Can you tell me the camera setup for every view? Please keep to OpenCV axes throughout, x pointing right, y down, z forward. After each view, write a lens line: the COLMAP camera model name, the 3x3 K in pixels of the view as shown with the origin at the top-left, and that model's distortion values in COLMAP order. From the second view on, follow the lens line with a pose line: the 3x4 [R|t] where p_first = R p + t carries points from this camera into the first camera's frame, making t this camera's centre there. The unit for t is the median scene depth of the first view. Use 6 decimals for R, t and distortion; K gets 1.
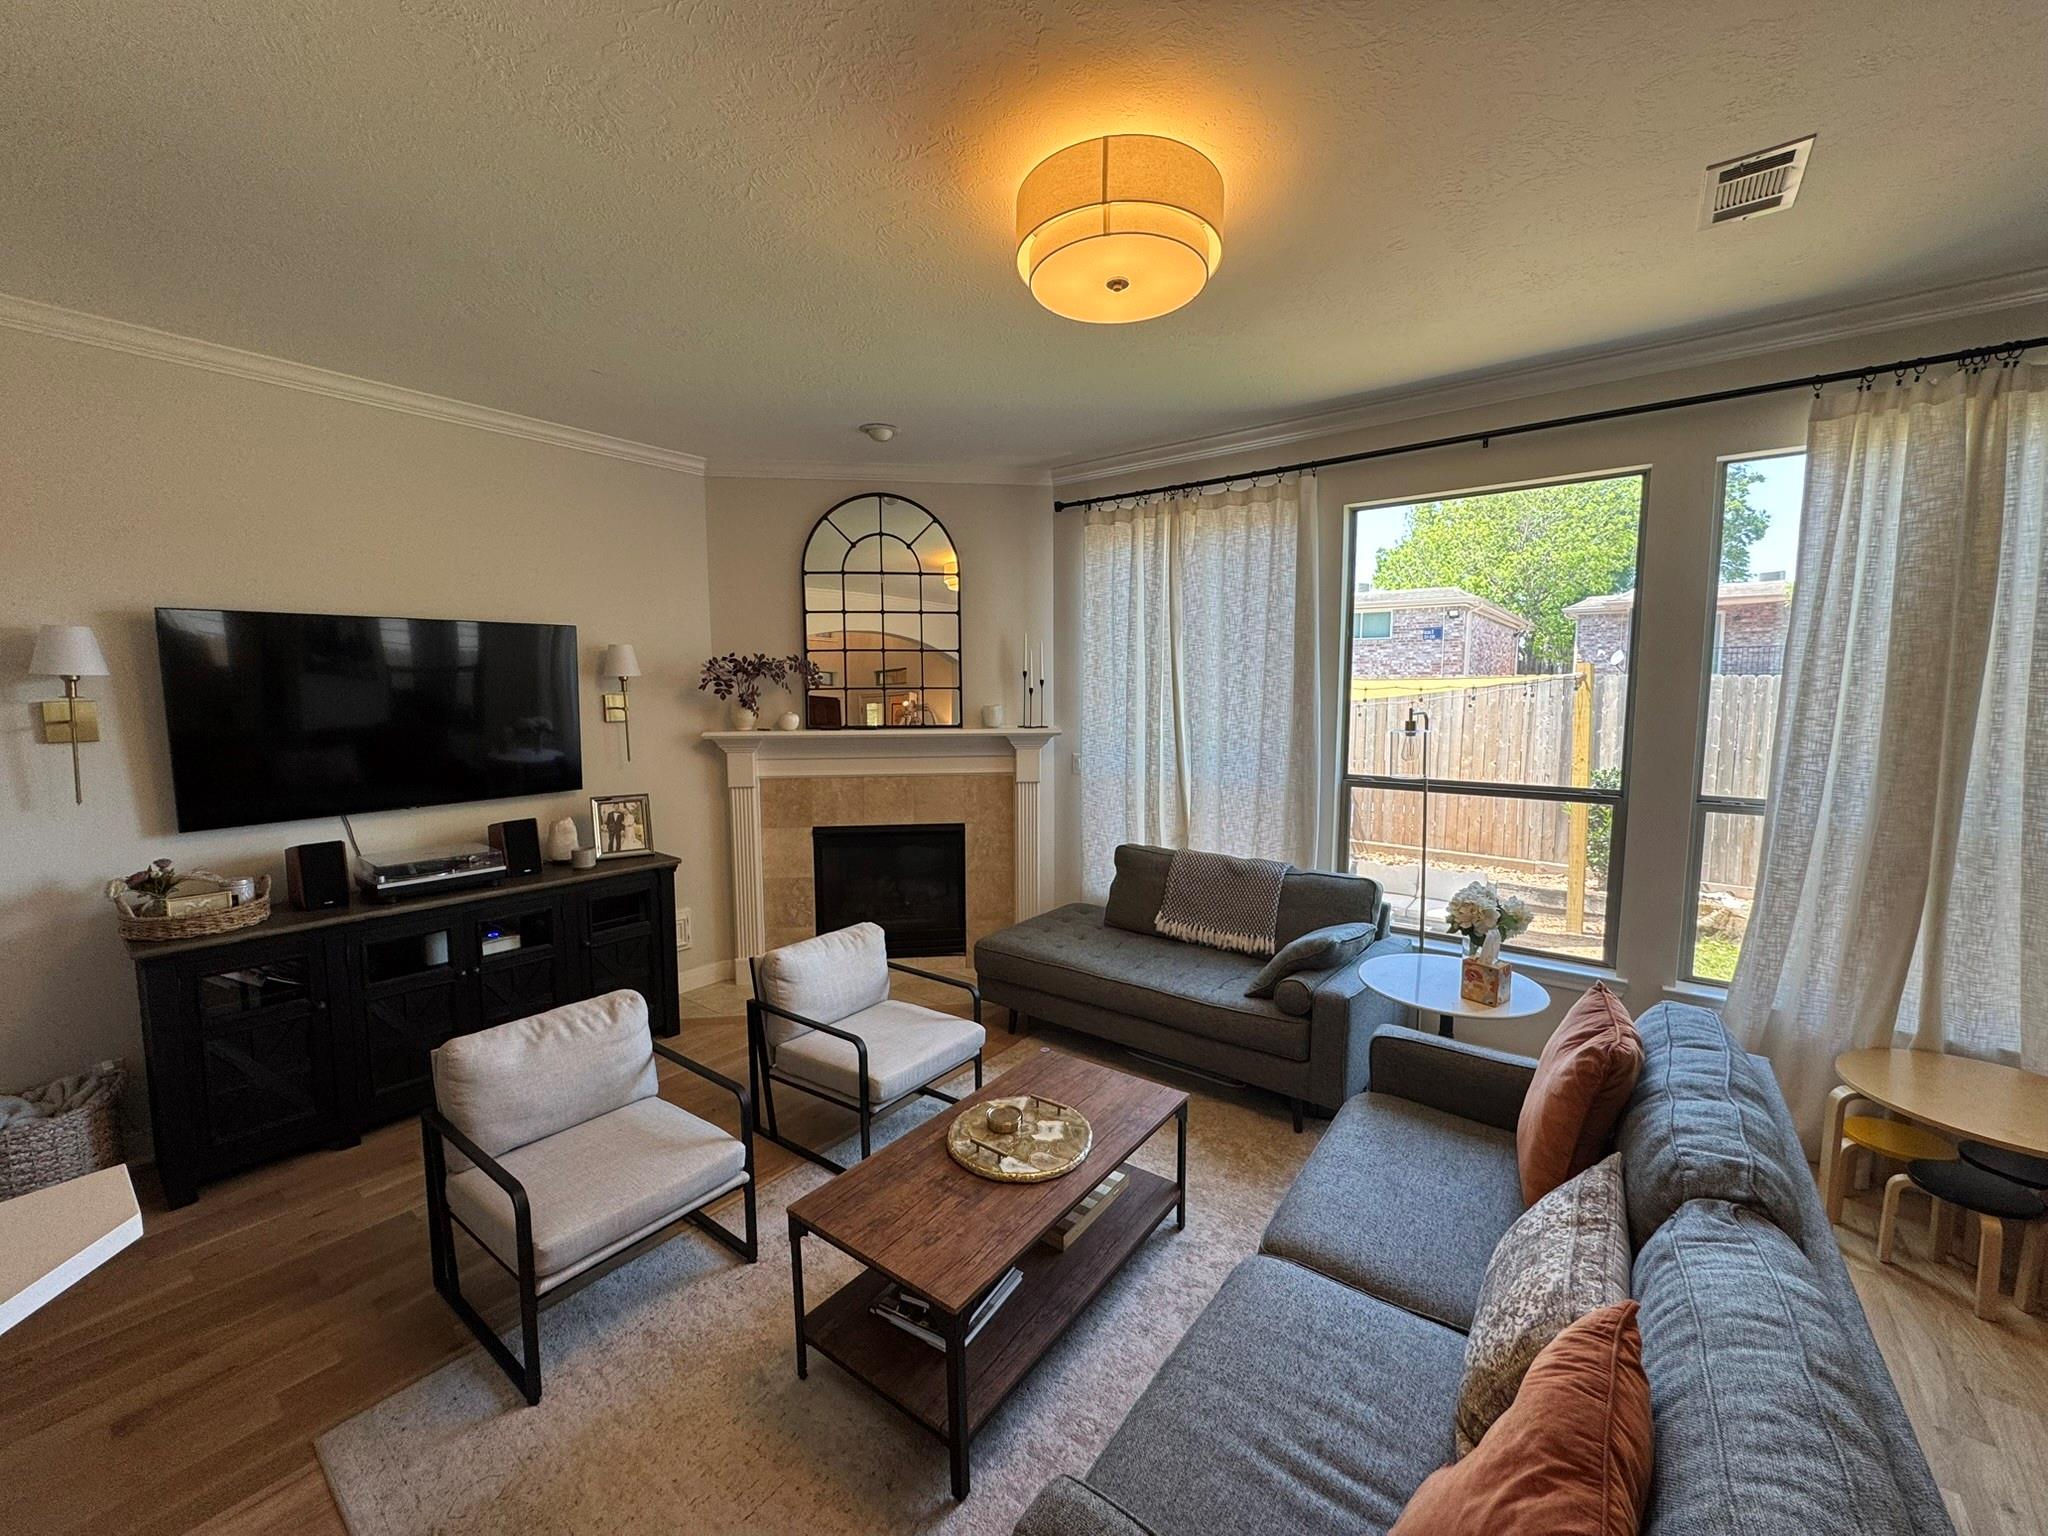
lens RADIAL K [[814.2, 0, 1026.9], [0, 814.2, 760.7], [0, 0, 1]] dist [-0.003269, 0.001001]
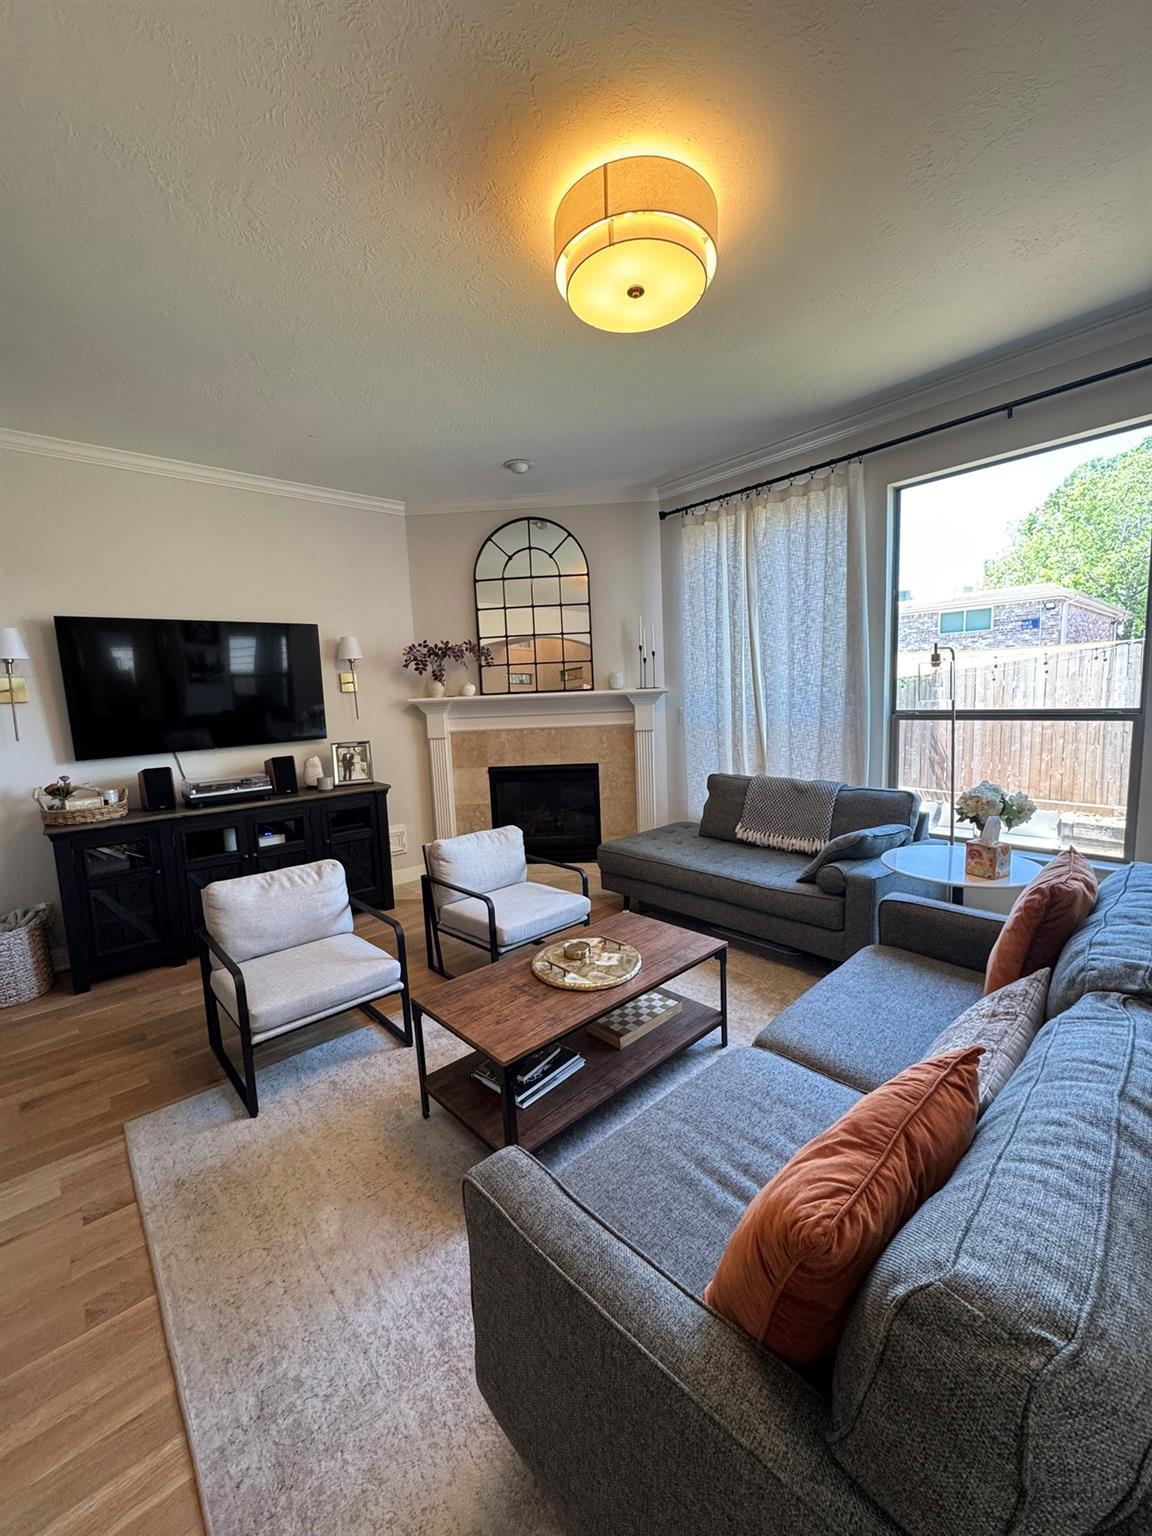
lens RADIAL K [[610.6, 0, 574.8], [0, 610.6, 759.9], [0, 0, 1]] dist [-0.003269, 0.001001]
pose [[0.983051, -0.017018, -0.182541, 0.129945], [0.022191, 0.999407, 0.026338, 0.083933], [0.181985, -0.029942, 0.982845, 0.019348]]
